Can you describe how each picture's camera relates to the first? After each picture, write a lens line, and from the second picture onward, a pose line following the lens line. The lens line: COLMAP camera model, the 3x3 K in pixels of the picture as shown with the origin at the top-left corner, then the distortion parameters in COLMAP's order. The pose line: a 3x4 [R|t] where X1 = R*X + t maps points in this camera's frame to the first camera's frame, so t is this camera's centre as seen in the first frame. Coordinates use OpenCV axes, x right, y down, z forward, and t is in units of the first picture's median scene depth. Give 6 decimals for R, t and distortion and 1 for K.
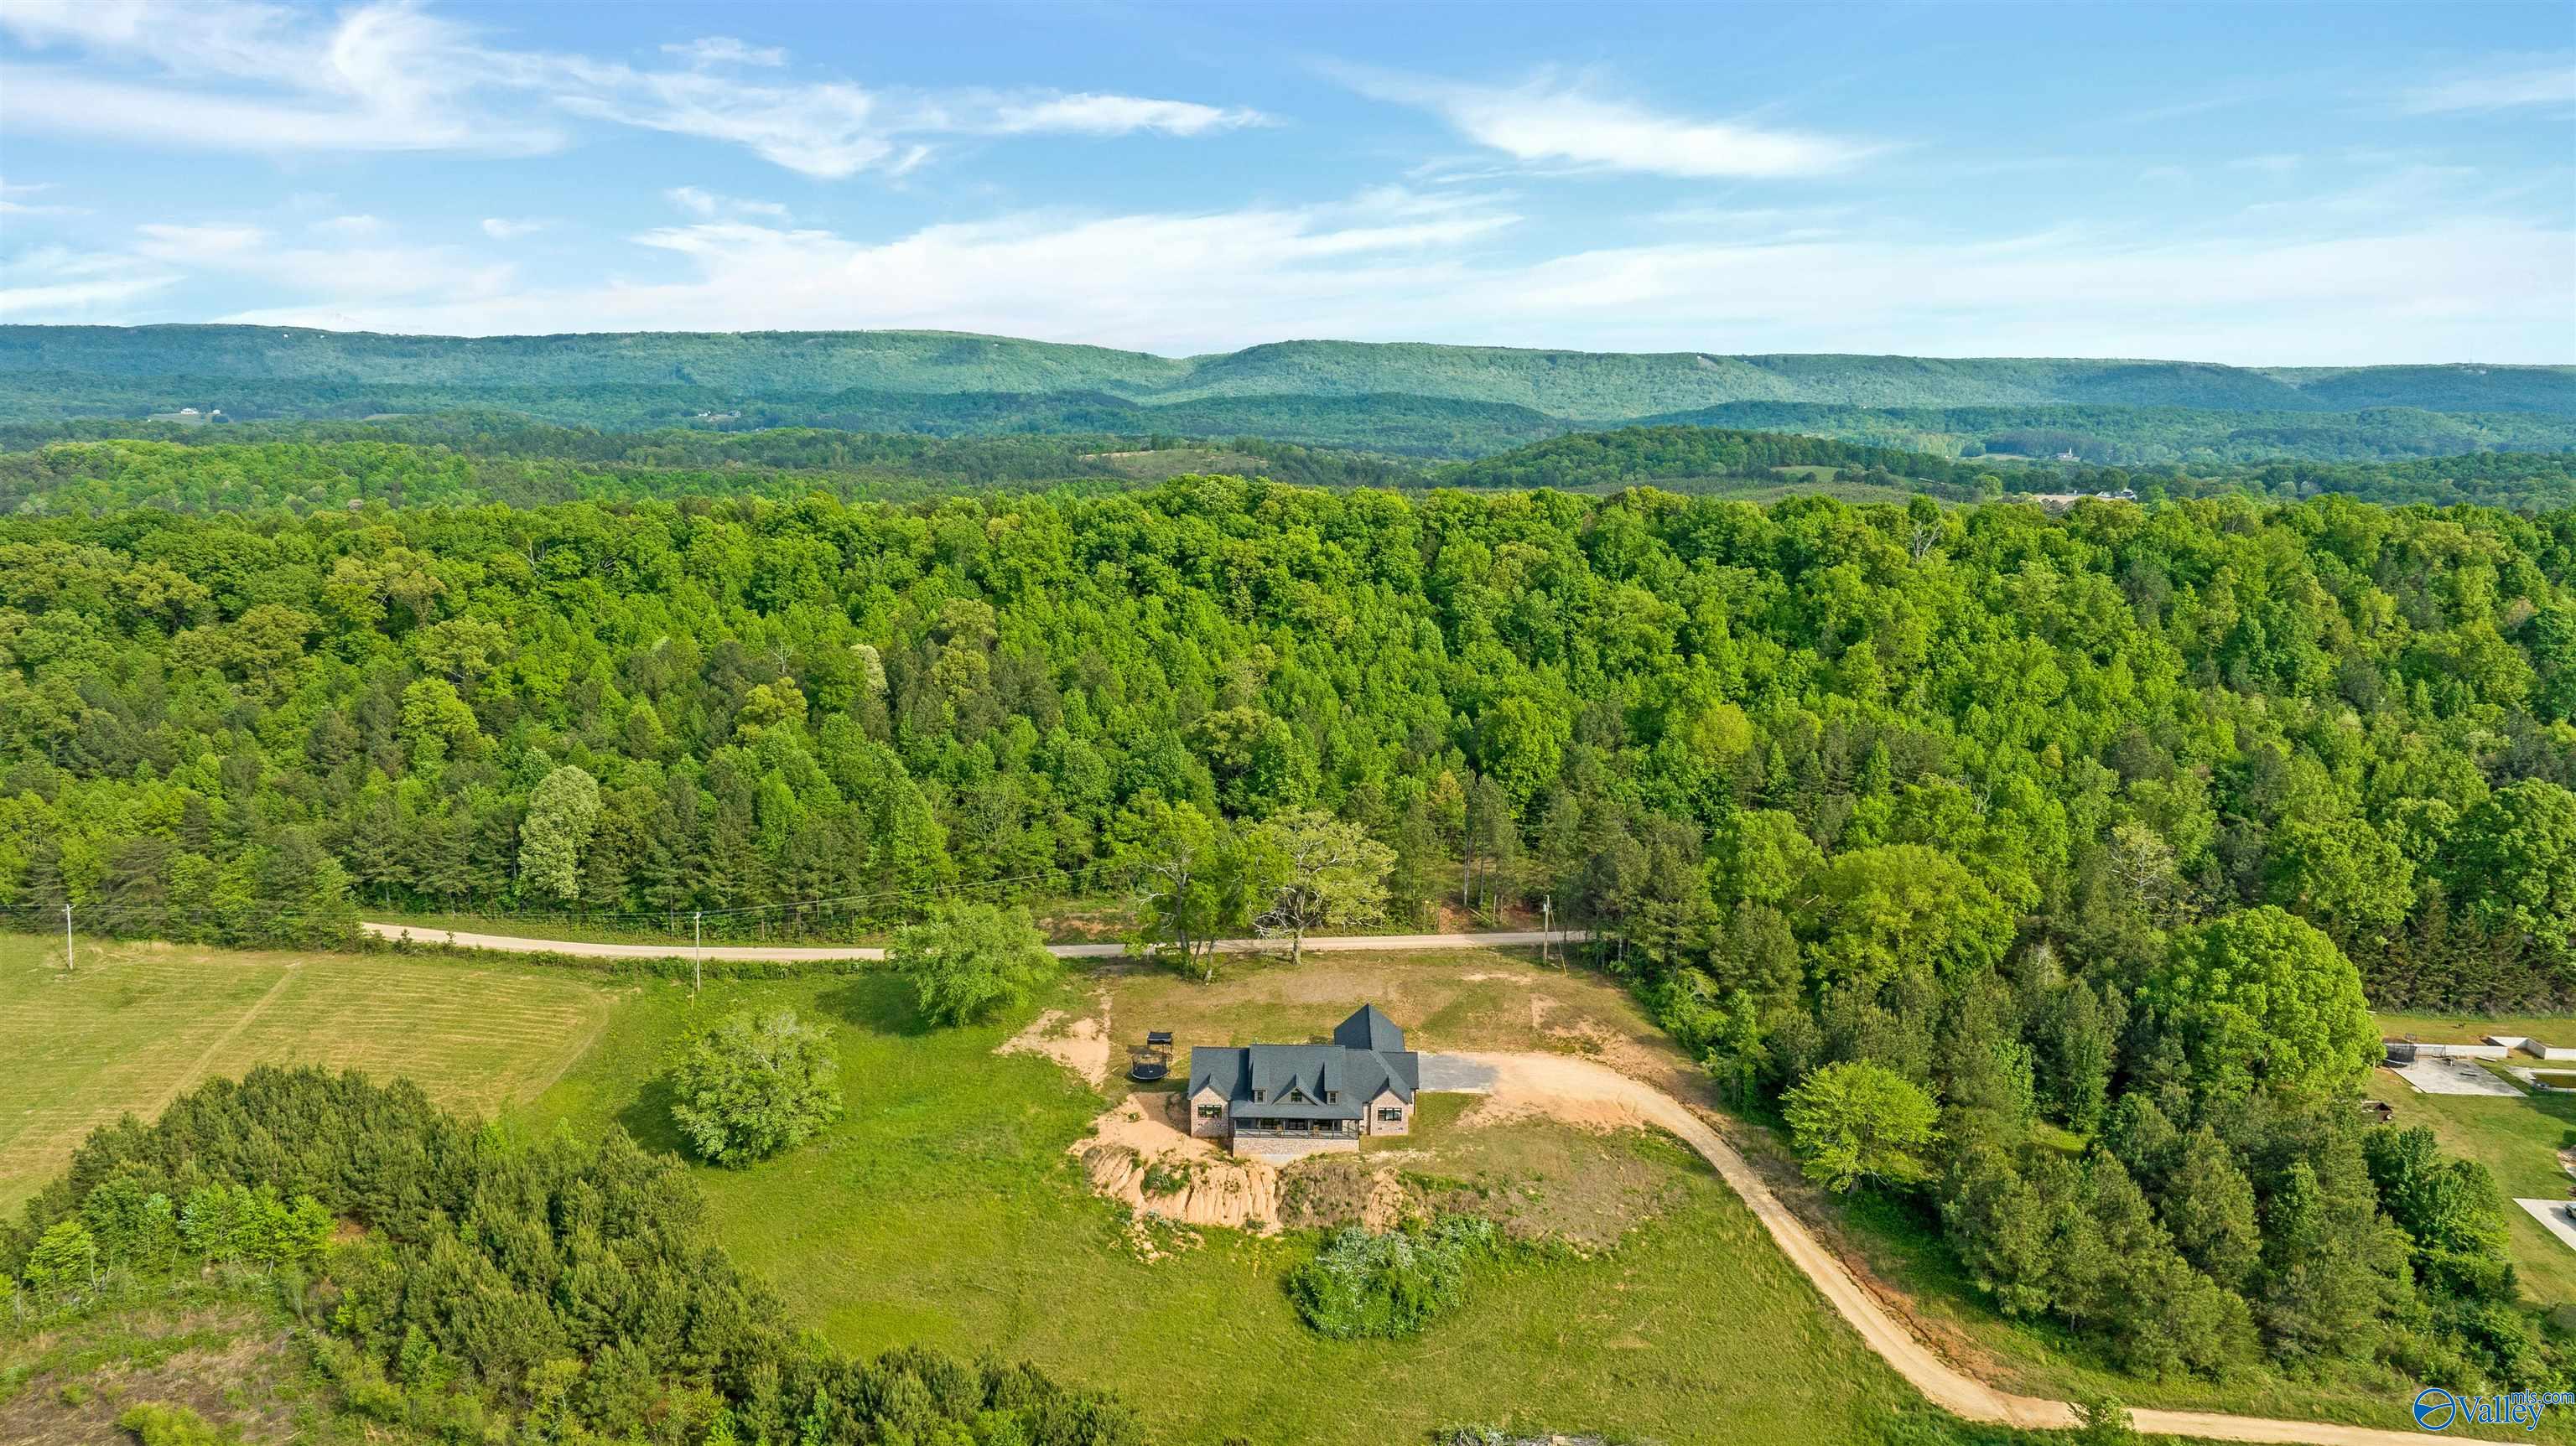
lens RADIAL K [[1817.1, 0, 1305.7], [0, 1817.1, 715.4], [0, 0, 1]] dist [-0.032594, 0.023584]
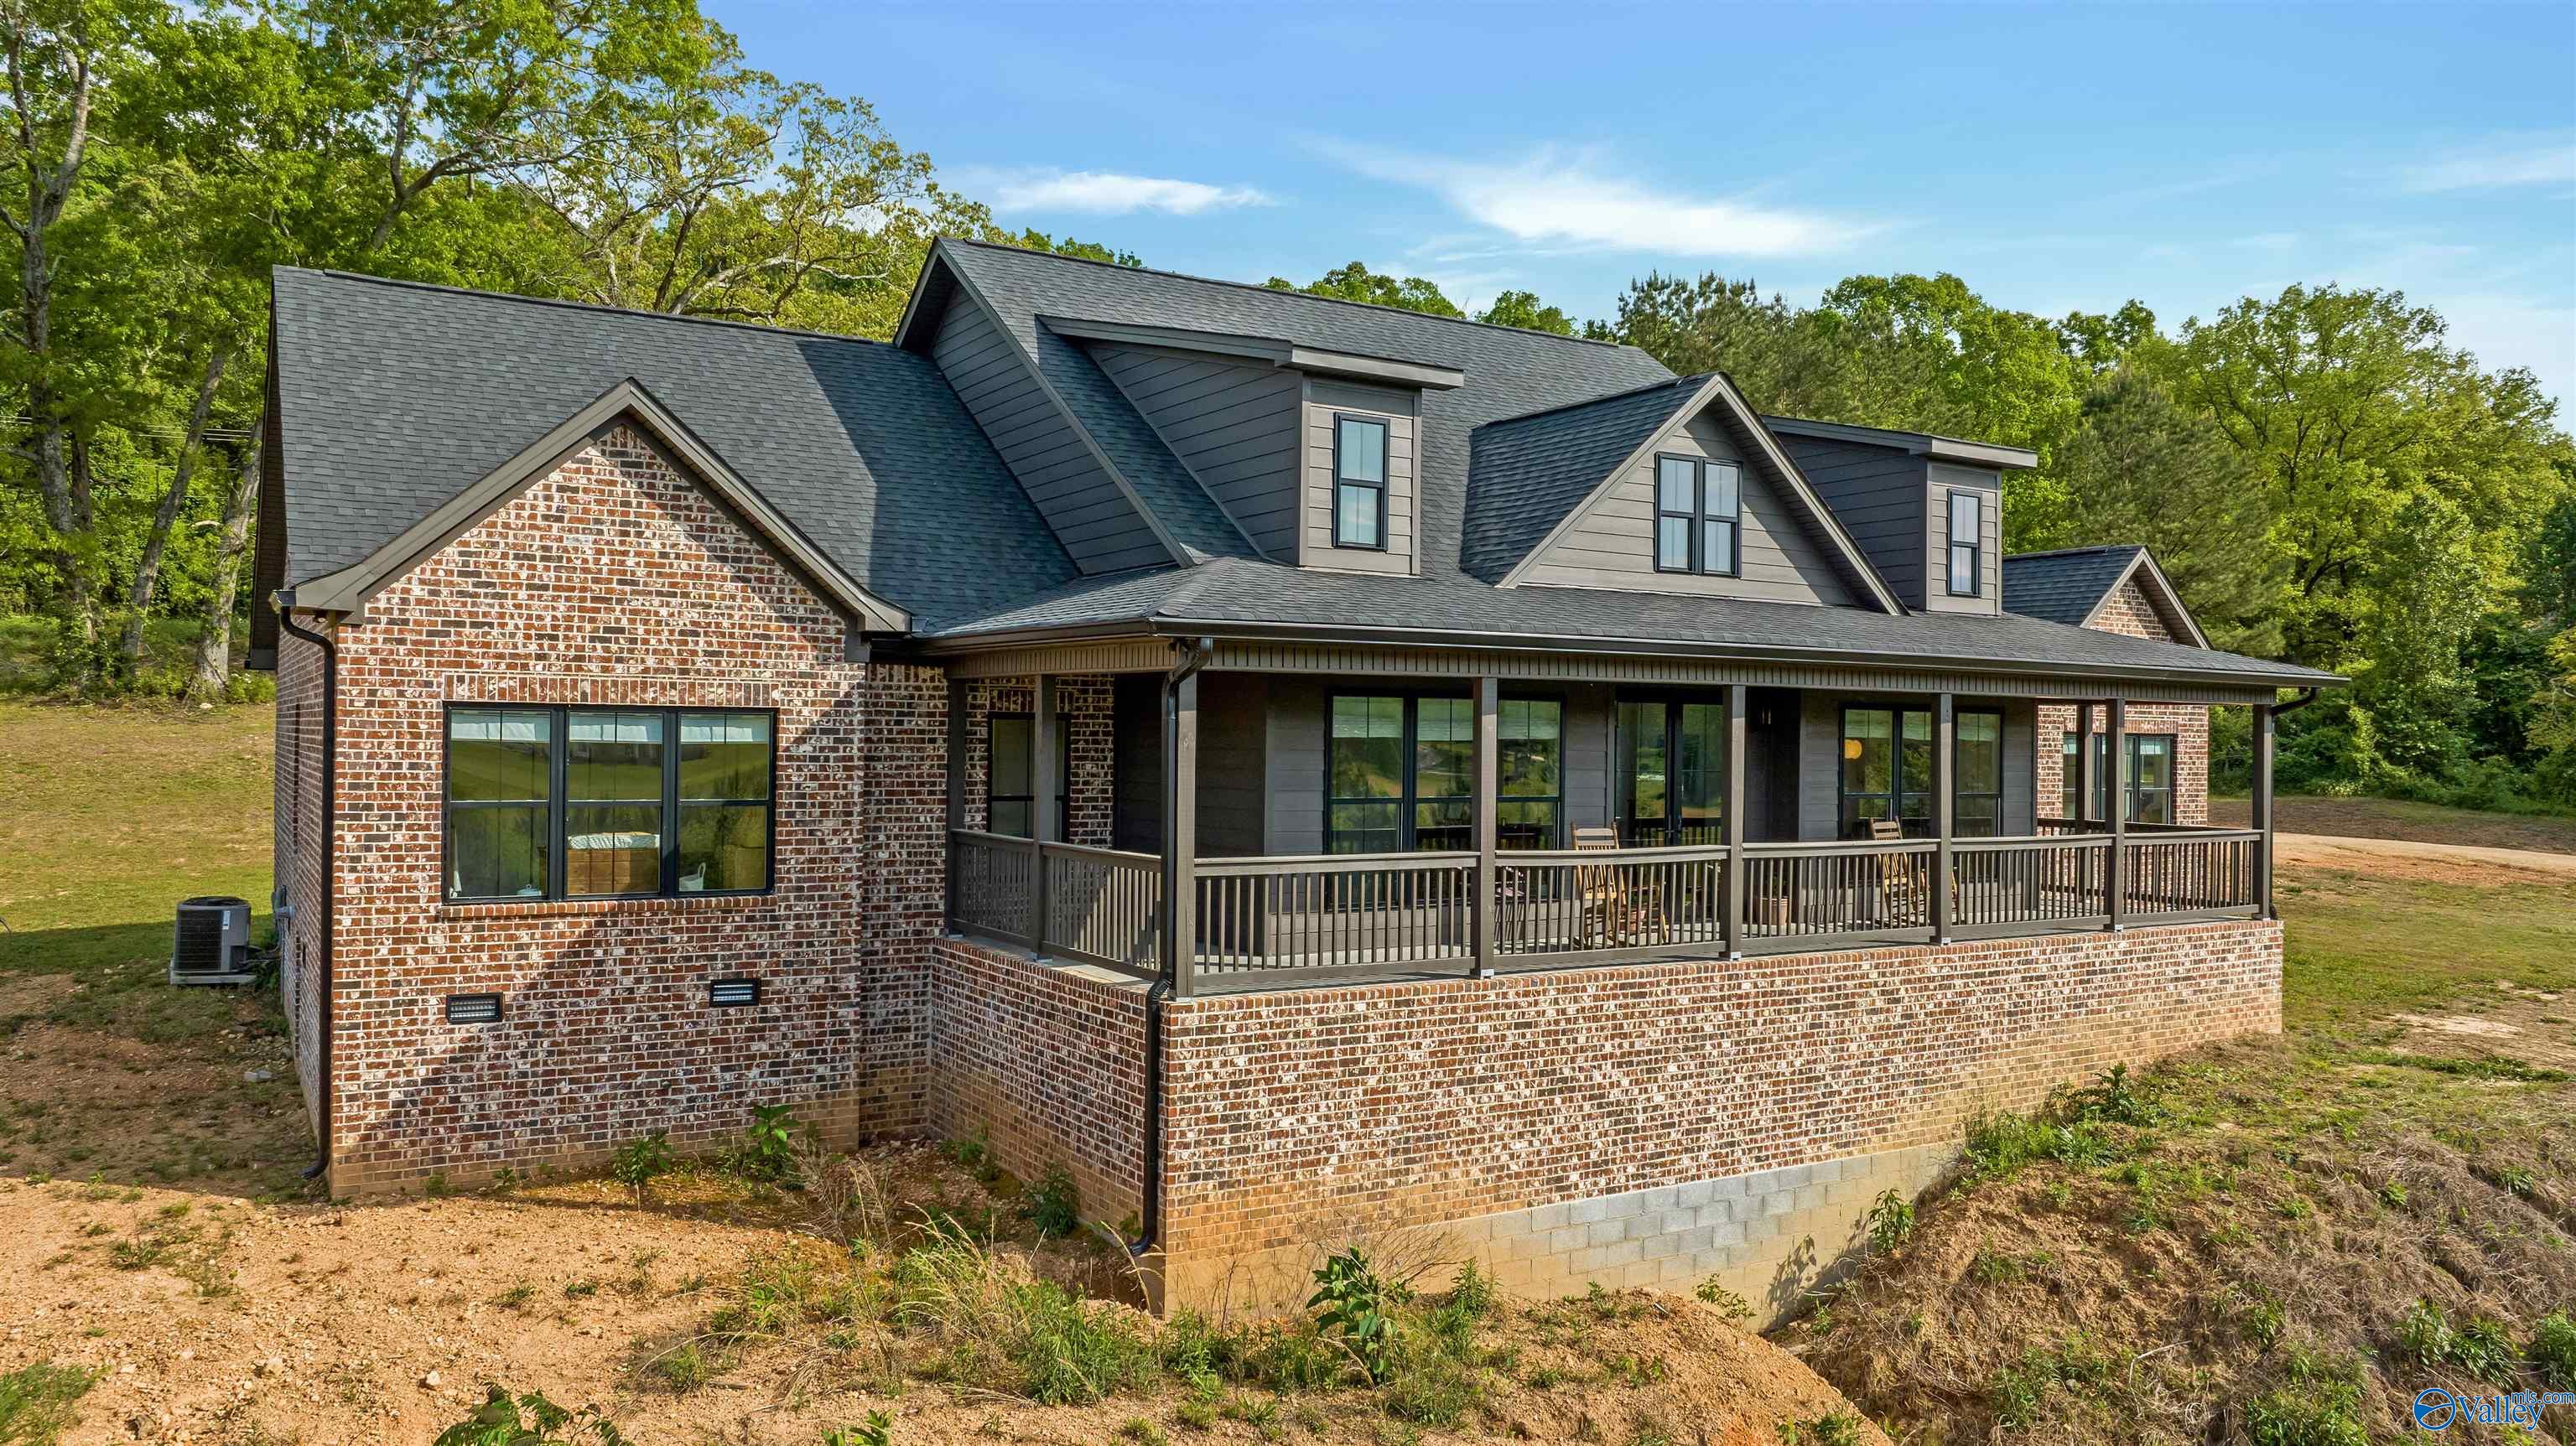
lens RADIAL K [[1817.1, 0, 1290.7], [0, 1817.1, 718.7], [0, 0, 1]] dist [-0.032594, 0.023584]
pose [[0.850833, -0.000757, 0.525435, -0.068873], [0.095910, 0.983422, -0.153889, 0.231527], [-0.516608, 0.181329, 0.836801, 0.934151]]
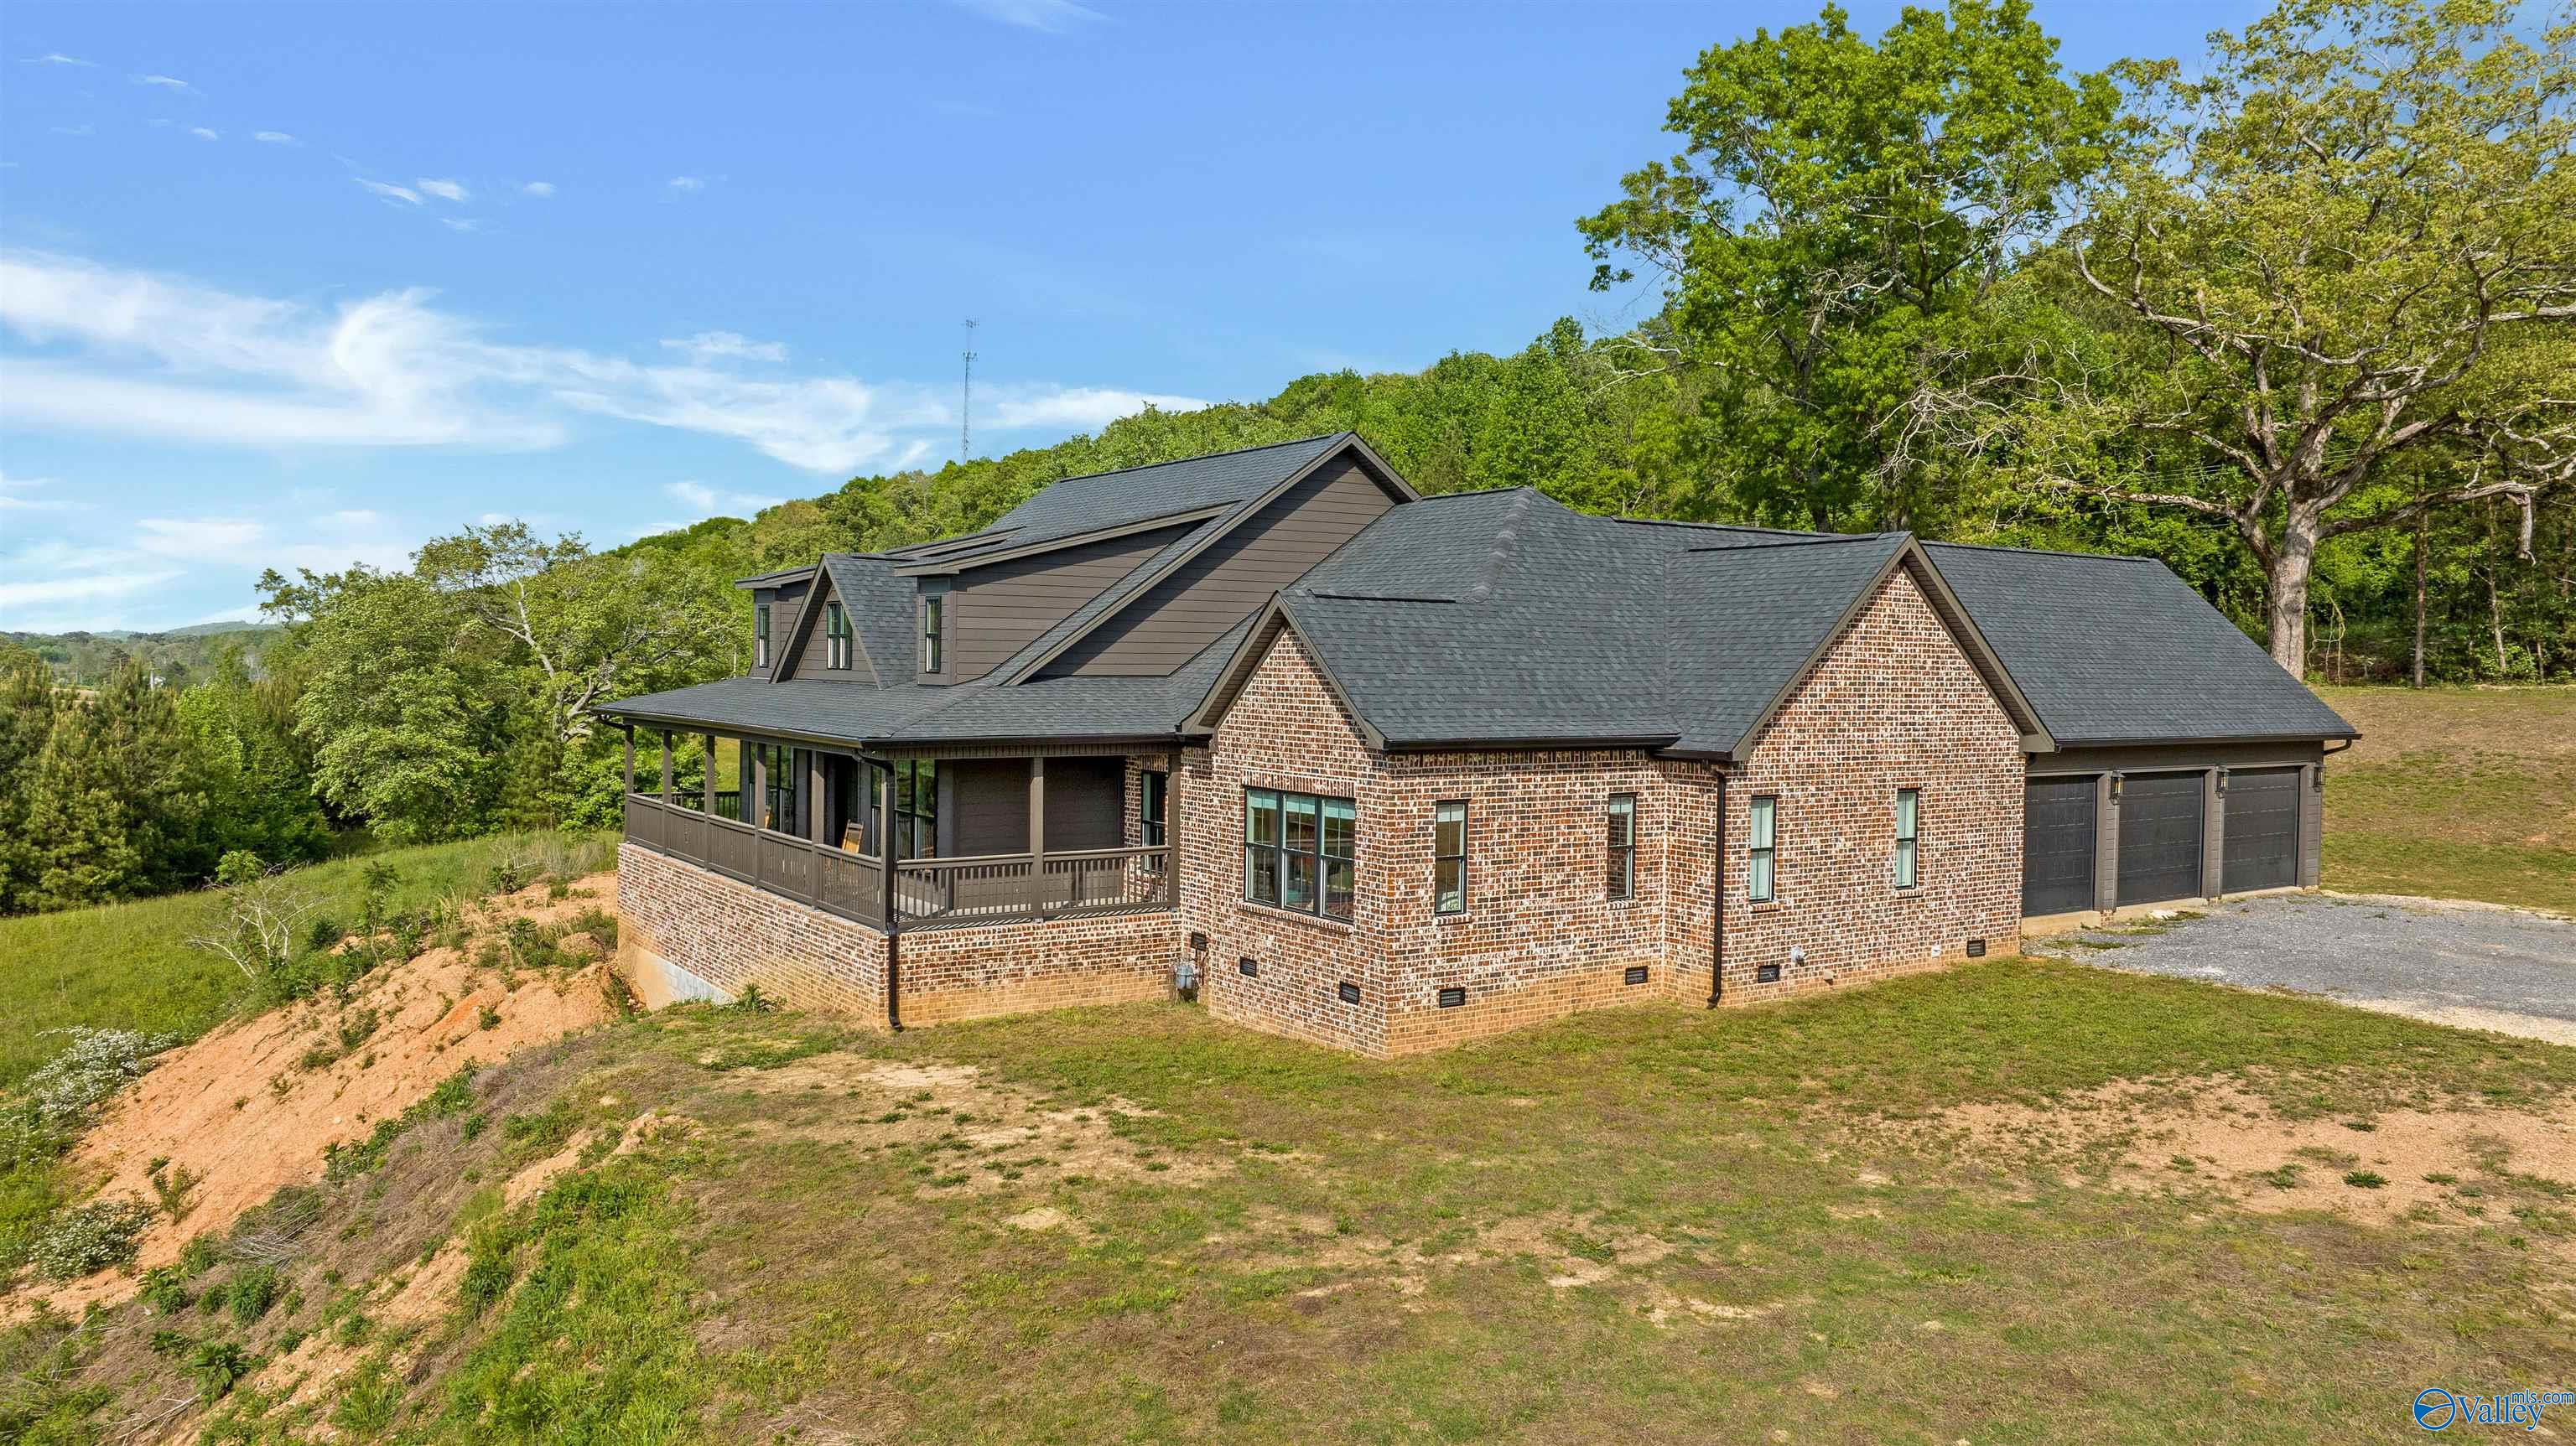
lens RADIAL K [[1817.1, 0, 1288.0], [0, 1817.1, 727.9], [0, 0, 1]] dist [-0.032594, 0.023584]
pose [[0.565417, 0.020707, -0.824545, 0.143966], [-0.154147, 0.984724, -0.080974, 0.224260], [0.810273, 0.172885, 0.559972, 0.942542]]
